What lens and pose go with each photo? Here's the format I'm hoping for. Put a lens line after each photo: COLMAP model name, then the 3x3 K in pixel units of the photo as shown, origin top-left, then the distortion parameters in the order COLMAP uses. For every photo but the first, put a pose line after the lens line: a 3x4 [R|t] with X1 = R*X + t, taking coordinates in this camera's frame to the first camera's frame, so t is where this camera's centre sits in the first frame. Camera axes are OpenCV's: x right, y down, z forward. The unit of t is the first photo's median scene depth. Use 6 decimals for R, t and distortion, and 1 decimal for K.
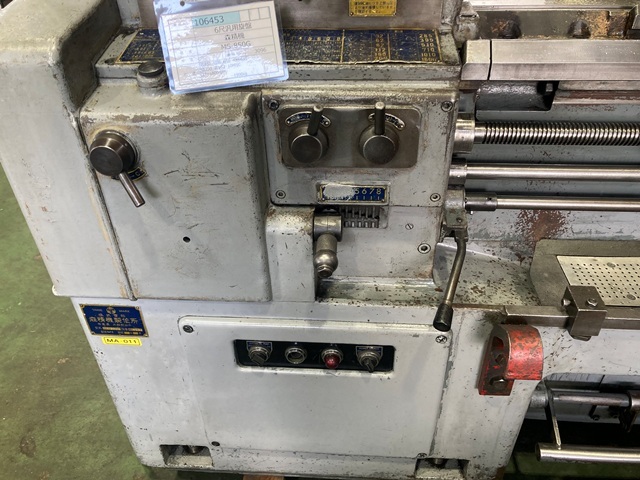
lens RADIAL K [[524.6, 0, 321.0], [0, 524.6, 238.9], [0, 0, 1]] dist [0.038218, -0.032814]
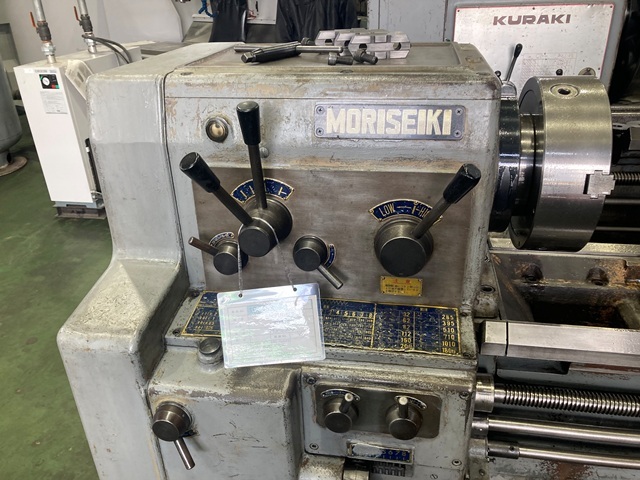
lens RADIAL K [[524.6, 0, 317.4], [0, 524.6, 238.9], [0, 0, 1]] dist [0.038218, -0.032814]
pose [[0.995110, 0.036244, -0.091879, 0.017031], [-0.050308, 0.986520, -0.155719, -0.367273], [0.084997, 0.159579, 0.983519, -0.172009]]
